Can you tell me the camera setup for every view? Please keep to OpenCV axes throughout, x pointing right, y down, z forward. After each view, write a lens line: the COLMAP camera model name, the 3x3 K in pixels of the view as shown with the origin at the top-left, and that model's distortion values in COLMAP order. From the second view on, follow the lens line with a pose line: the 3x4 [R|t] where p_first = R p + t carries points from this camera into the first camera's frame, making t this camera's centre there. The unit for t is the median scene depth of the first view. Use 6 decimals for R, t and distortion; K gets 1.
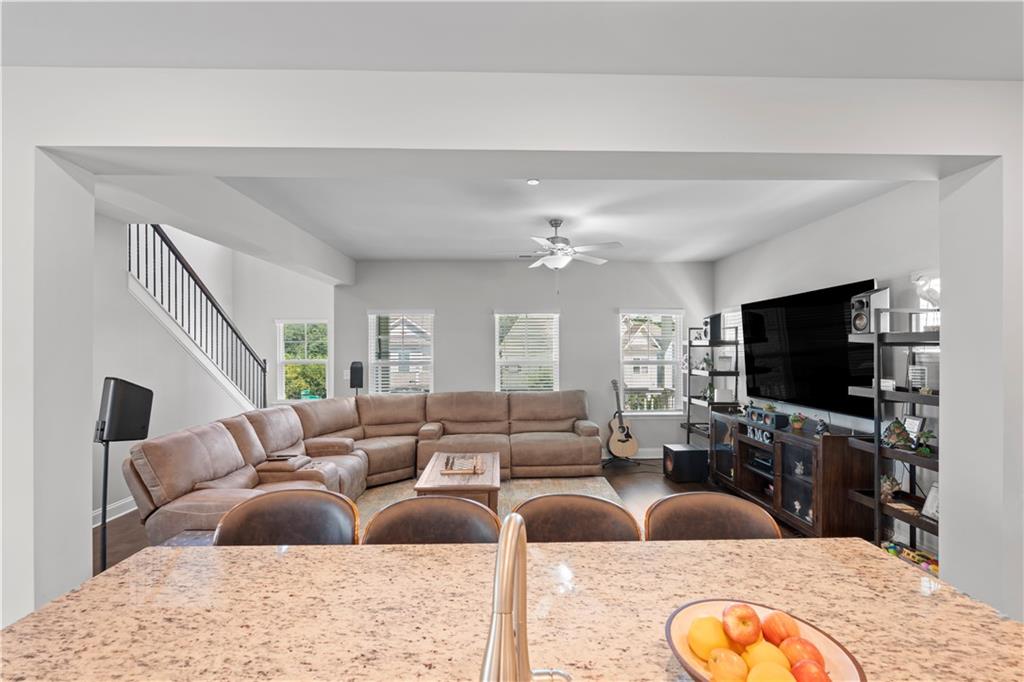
lens RADIAL K [[450.1, 0, 511.4], [0, 450.1, 349.1], [0, 0, 1]] dist [-0.002771, -0.000496]
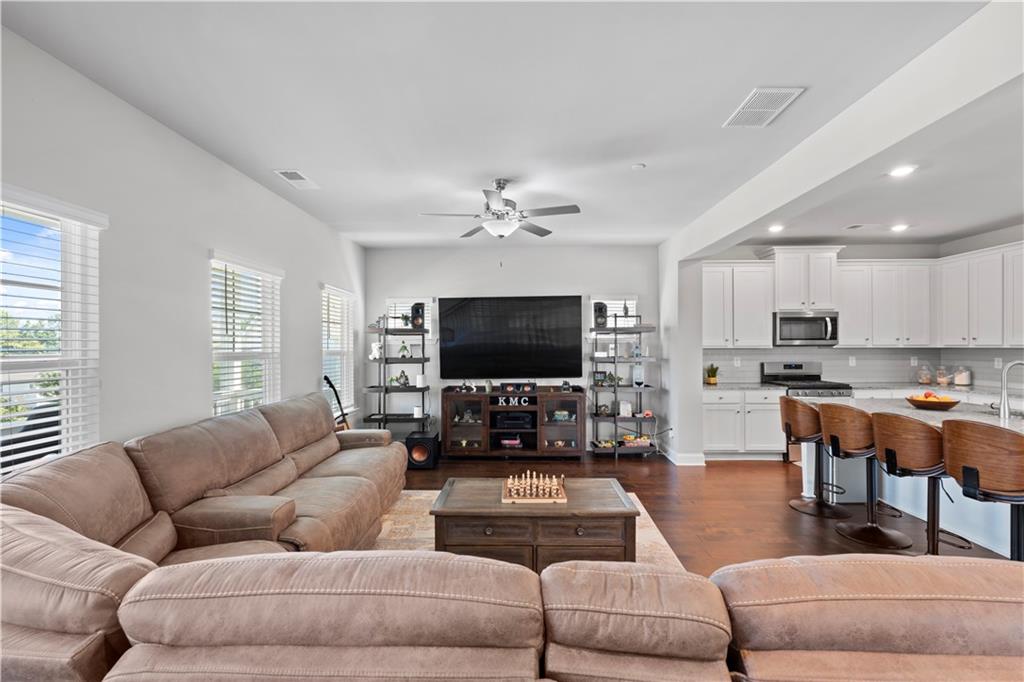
lens RADIAL K [[450.1, 0, 513.4], [0, 450.1, 346.7], [0, 0, 1]] dist [-0.002771, -0.000496]
pose [[0.049297, -0.000623, 0.998784, -0.647531], [0.008480, 0.999964, 0.000205, 0.026476], [-0.998748, 0.008460, 0.049301, 0.803249]]
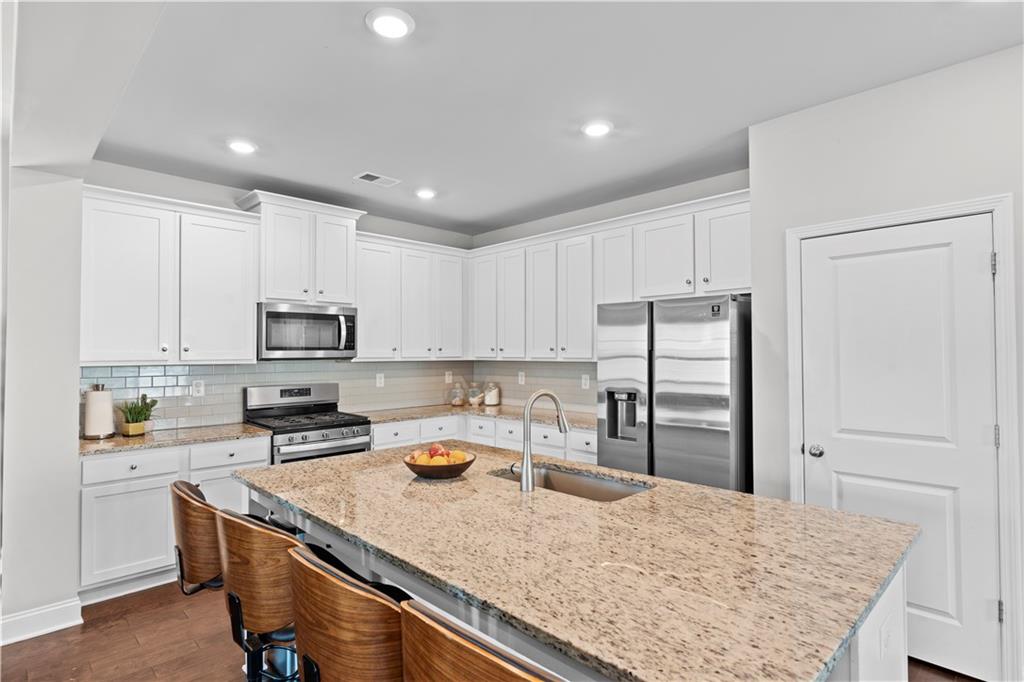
lens RADIAL K [[526.3, 0, 513.9], [0, 526.3, 341.7], [0, 0, 1]] dist [-0.001457, 0.001407]
pose [[-0.683641, 0.016659, 0.729629, -0.302746], [0.006216, 0.999836, -0.017004, 0.019356], [-0.729792, -0.007089, -0.683632, 0.452997]]
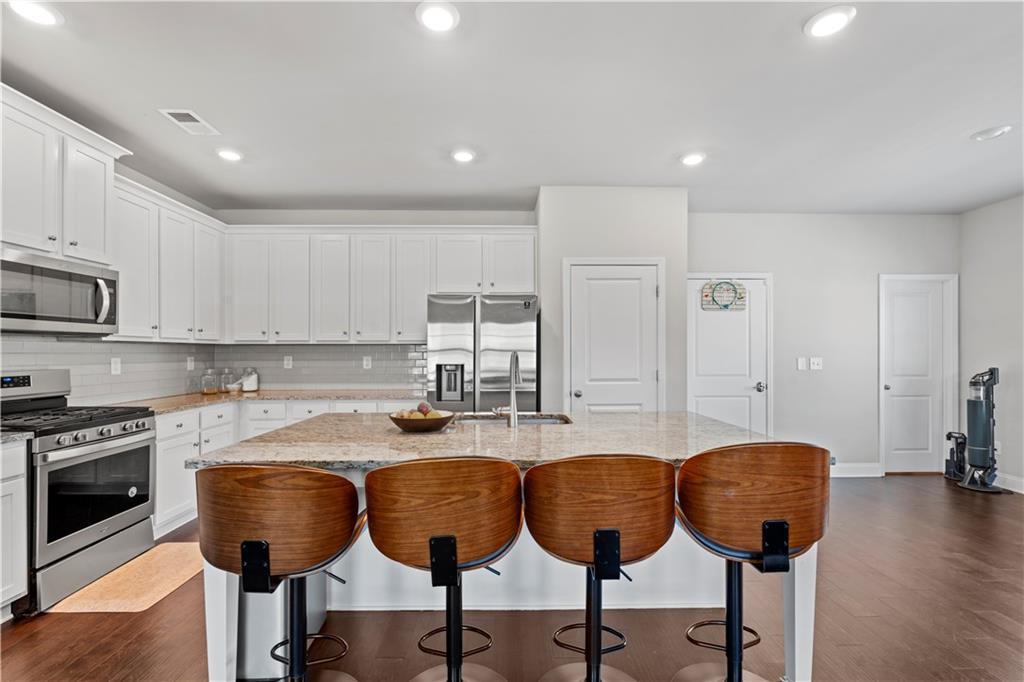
lens RADIAL K [[450.1, 0, 513.2], [0, 450.1, 350.3], [0, 0, 1]] dist [-0.002771, -0.000496]
pose [[-0.999996, 0.001379, 0.002413, 0.000220], [0.001380, 0.999999, 0.000134, 0.050875], [-0.002413, 0.000138, -0.999997, 0.633326]]
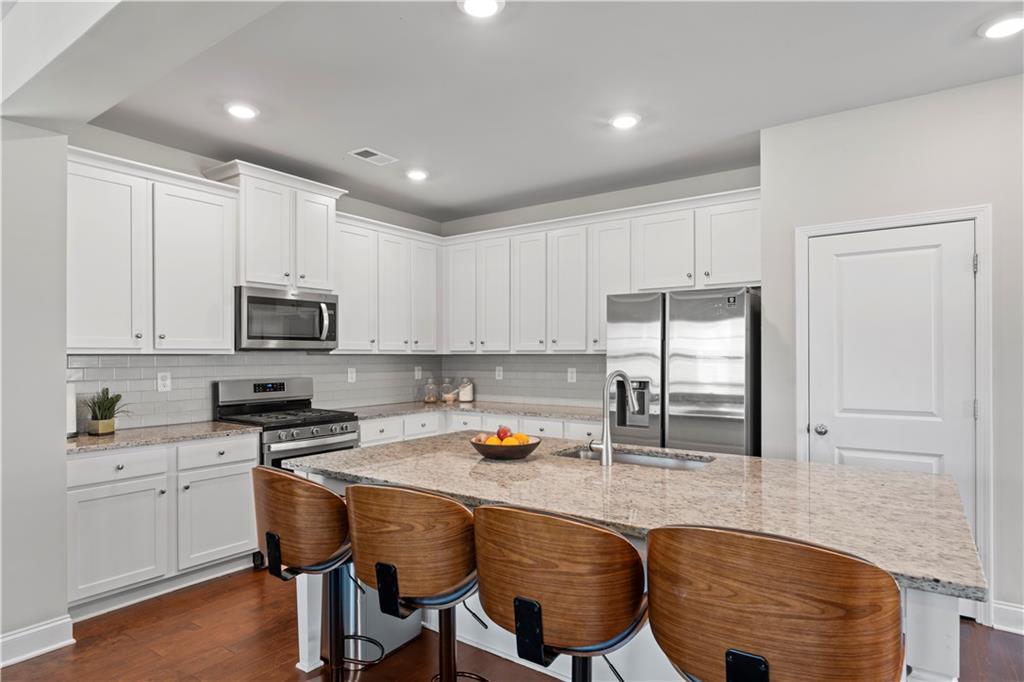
lens RADIAL K [[574.2, 0, 514.6], [0, 574.2, 354.1], [0, 0, 1]] dist [0.000508, -0.001411]
pose [[-0.802356, 0.002179, 0.596842, -0.226651], [0.003499, 0.999993, 0.001054, 0.037084], [-0.596836, 0.002934, -0.802358, 0.591327]]
